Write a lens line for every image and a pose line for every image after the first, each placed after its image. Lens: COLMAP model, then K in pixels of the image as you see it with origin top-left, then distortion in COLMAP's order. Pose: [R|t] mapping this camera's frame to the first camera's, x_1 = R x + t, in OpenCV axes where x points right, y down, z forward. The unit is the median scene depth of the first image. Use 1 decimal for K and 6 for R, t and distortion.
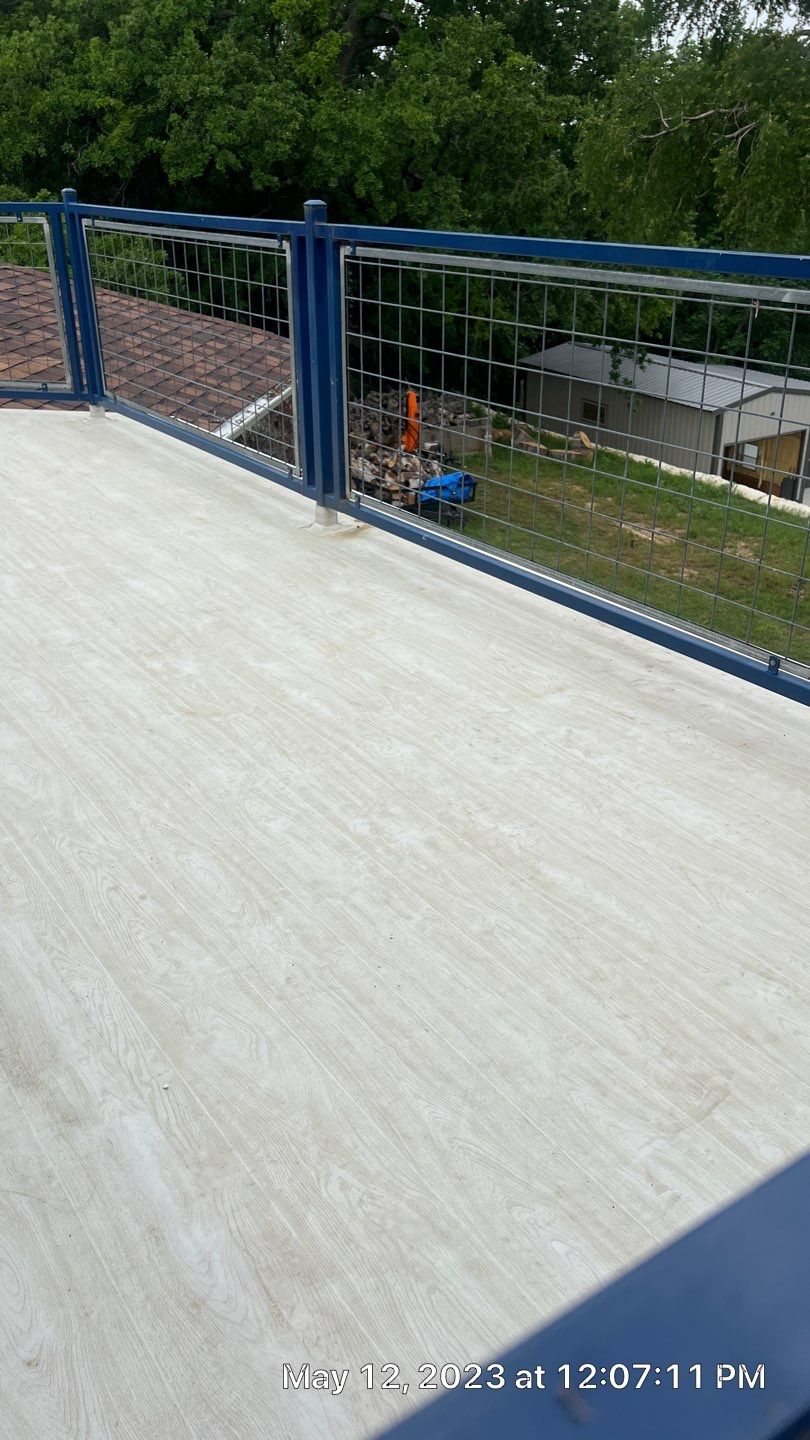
lens RADIAL K [[1095.1, 0, 410.2], [0, 1095.1, 721.3], [0, 0, 1]] dist [0.063681, -0.087975]
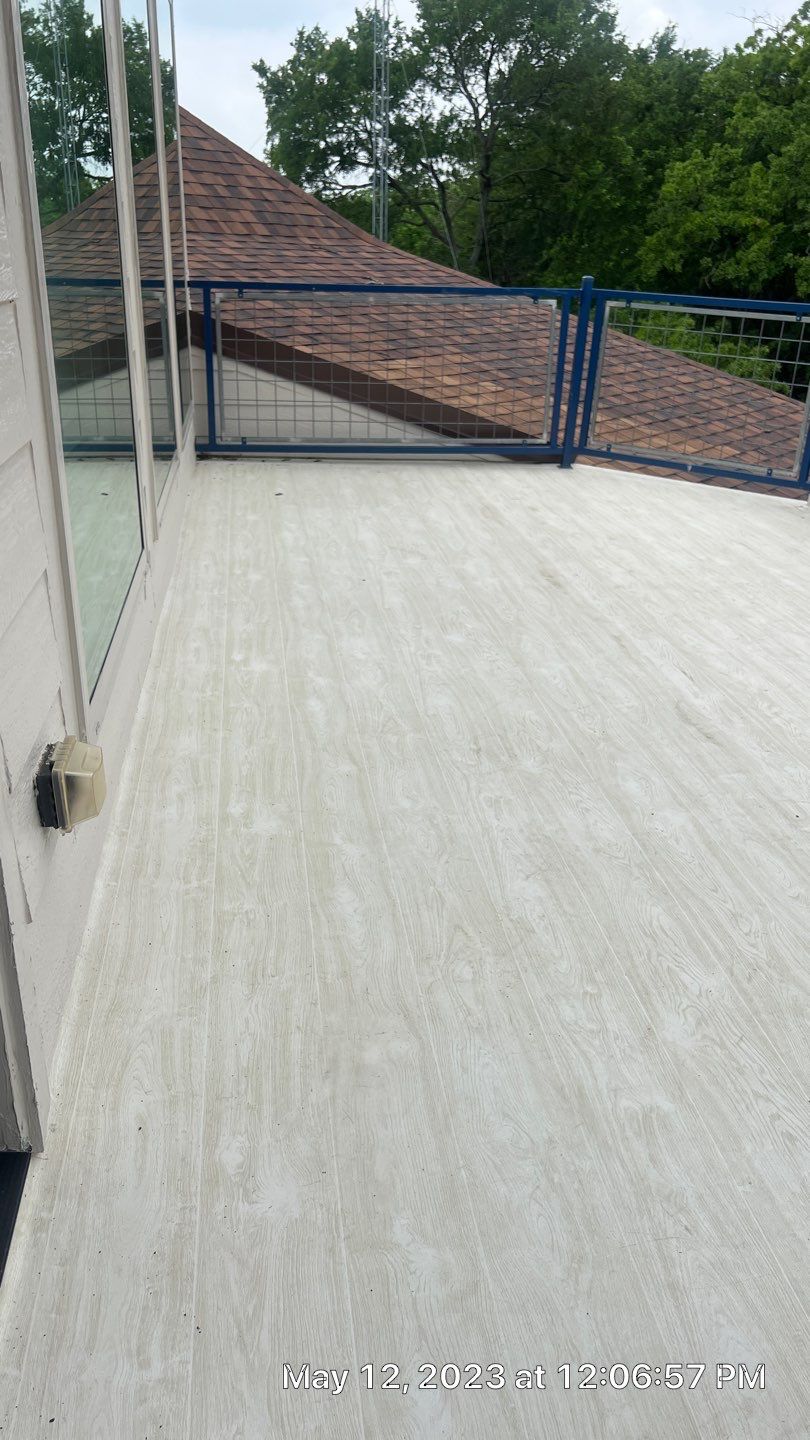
lens RADIAL K [[1095.1, 0, 398.6], [0, 1095.1, 713.1], [0, 0, 1]] dist [0.063681, -0.087975]
pose [[0.878055, 0.226583, -0.421522, -0.243525], [-0.264292, 0.963898, -0.032406, 0.078860], [0.398961, 0.139859, 0.906239, -0.107952]]
